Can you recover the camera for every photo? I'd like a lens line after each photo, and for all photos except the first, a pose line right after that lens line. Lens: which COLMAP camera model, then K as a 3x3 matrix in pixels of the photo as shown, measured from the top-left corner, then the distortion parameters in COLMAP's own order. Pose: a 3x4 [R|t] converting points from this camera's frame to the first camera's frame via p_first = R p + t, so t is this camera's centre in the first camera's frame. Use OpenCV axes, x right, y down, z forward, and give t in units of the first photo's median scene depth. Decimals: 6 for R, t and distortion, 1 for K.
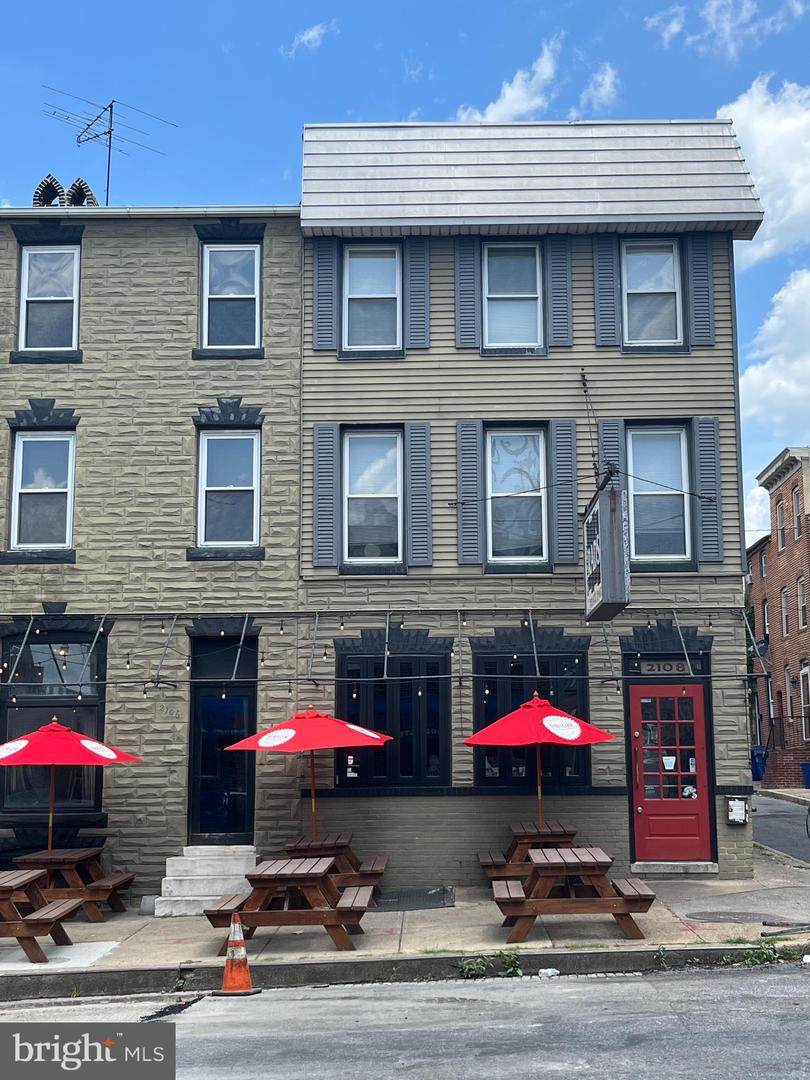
lens RADIAL K [[1395.6, 0, 427.0], [0, 1395.6, 551.7], [0, 0, 1]] dist [0.019178, 0.000000]
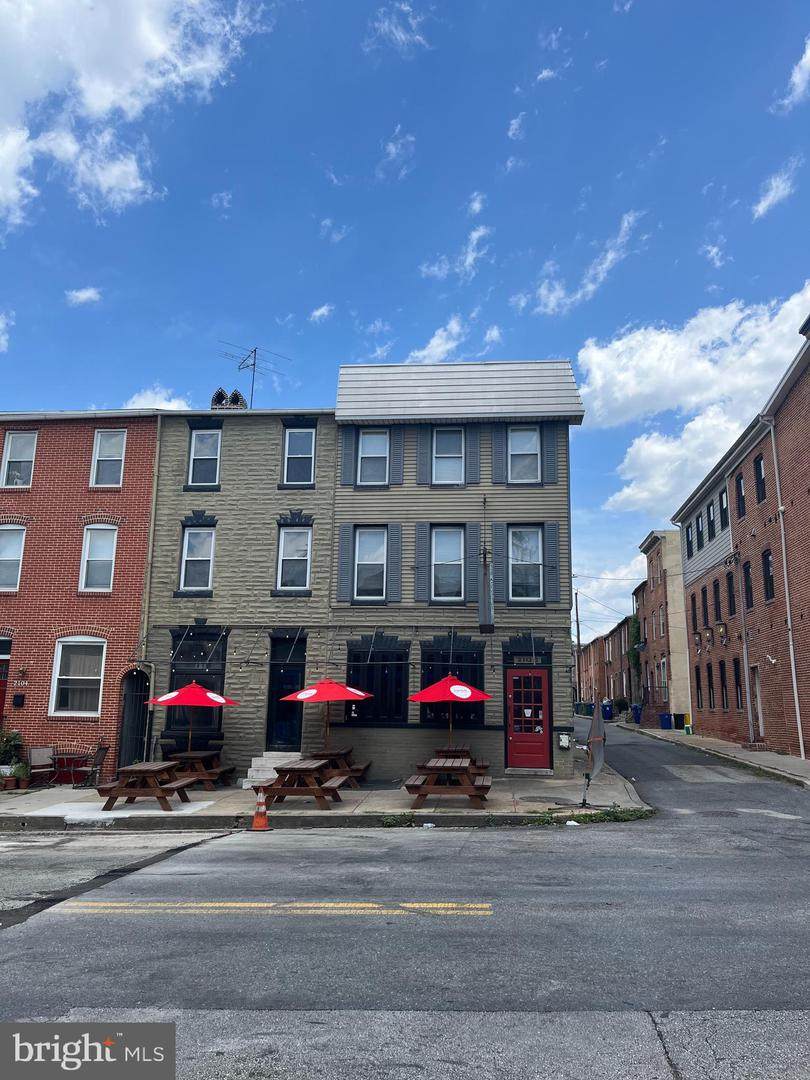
lens RADIAL K [[811.1, 0, 413.4], [0, 811.1, 537.4], [0, 0, 1]] dist [0.013022, -0.001450]
pose [[0.996272, 0.006880, -0.085990, 0.111658], [-0.011689, 0.998388, -0.055540, -0.015228], [0.085469, 0.056338, 0.994747, -0.069815]]
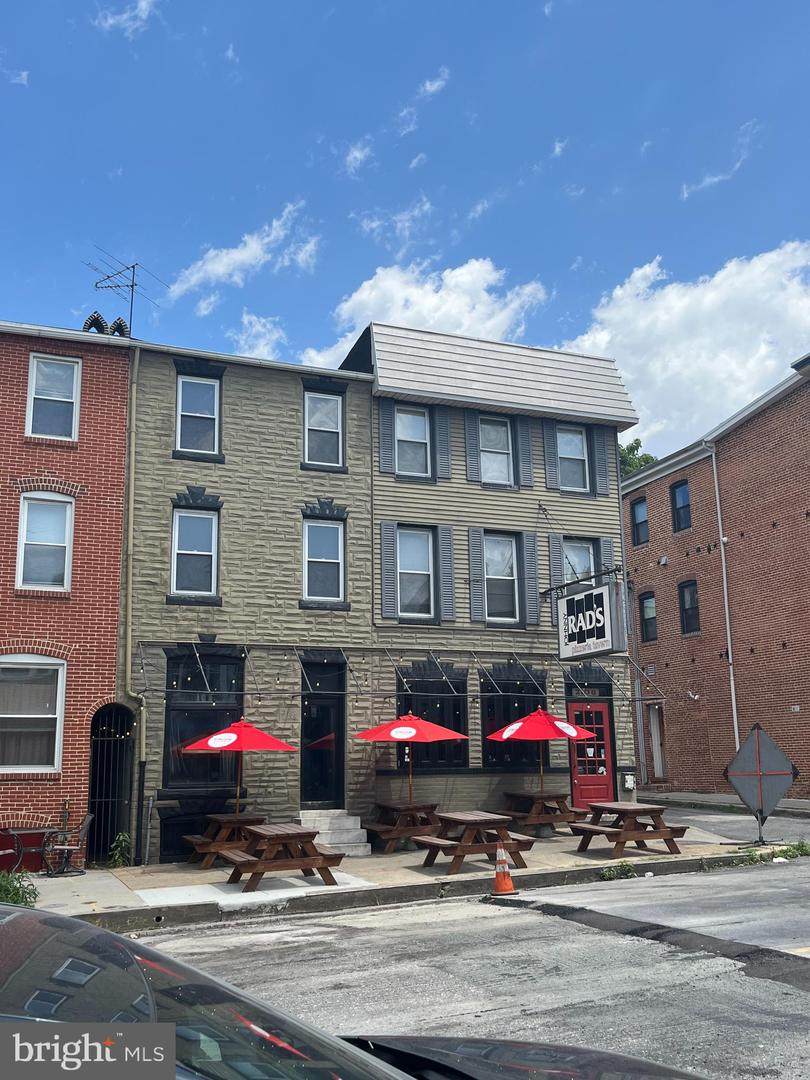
lens RADIAL K [[1057.9, 0, 409.2], [0, 1057.9, 529.0], [0, 0, 1]] dist [0.017045, 0.000000]
pose [[0.918924, 0.083046, 0.385593, -0.493678], [-0.053566, 0.994802, -0.086598, 0.012704], [-0.390780, 0.058923, 0.918596, -0.047582]]
